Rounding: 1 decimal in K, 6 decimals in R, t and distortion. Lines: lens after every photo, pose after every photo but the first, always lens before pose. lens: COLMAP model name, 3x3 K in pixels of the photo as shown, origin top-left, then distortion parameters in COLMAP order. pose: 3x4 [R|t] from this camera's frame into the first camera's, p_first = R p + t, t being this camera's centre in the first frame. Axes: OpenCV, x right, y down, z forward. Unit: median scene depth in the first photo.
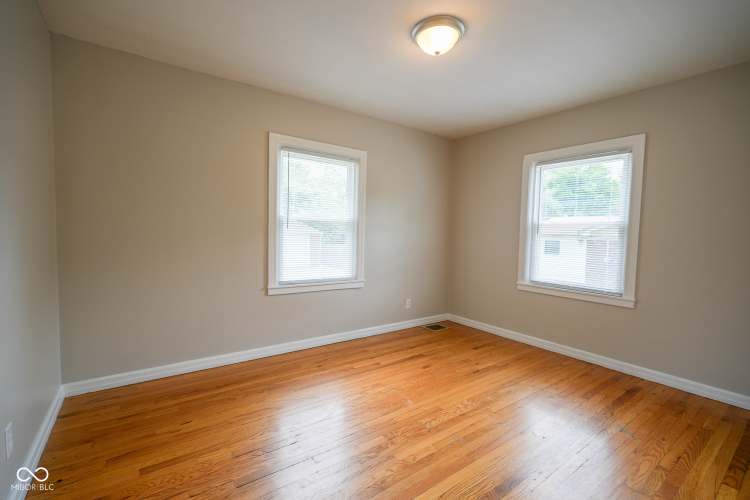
lens RADIAL K [[332.3, 0, 373.4], [0, 332.3, 250.3], [0, 0, 1]] dist [-0.001322, 0.000624]
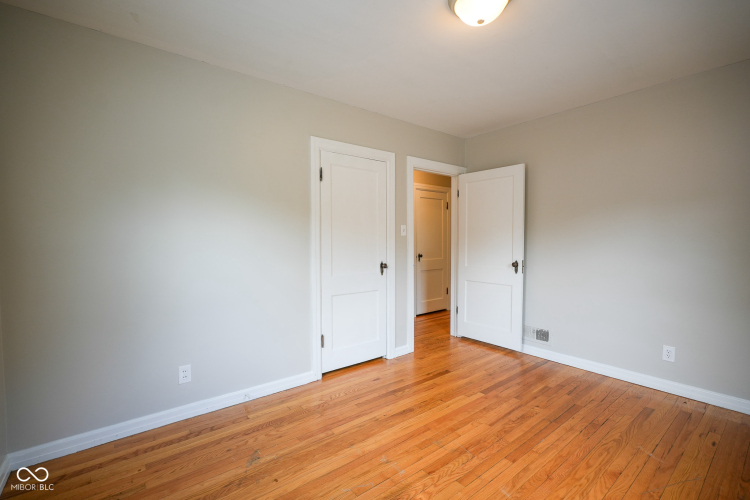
lens RADIAL K [[332.3, 0, 373.4], [0, 332.3, 250.3], [0, 0, 1]] dist [-0.001322, 0.000624]
pose [[-0.998832, -0.019989, -0.043984, 0.482410], [-0.023695, 0.996063, 0.085425, -0.103998], [0.042103, 0.086368, -0.995373, 1.860928]]
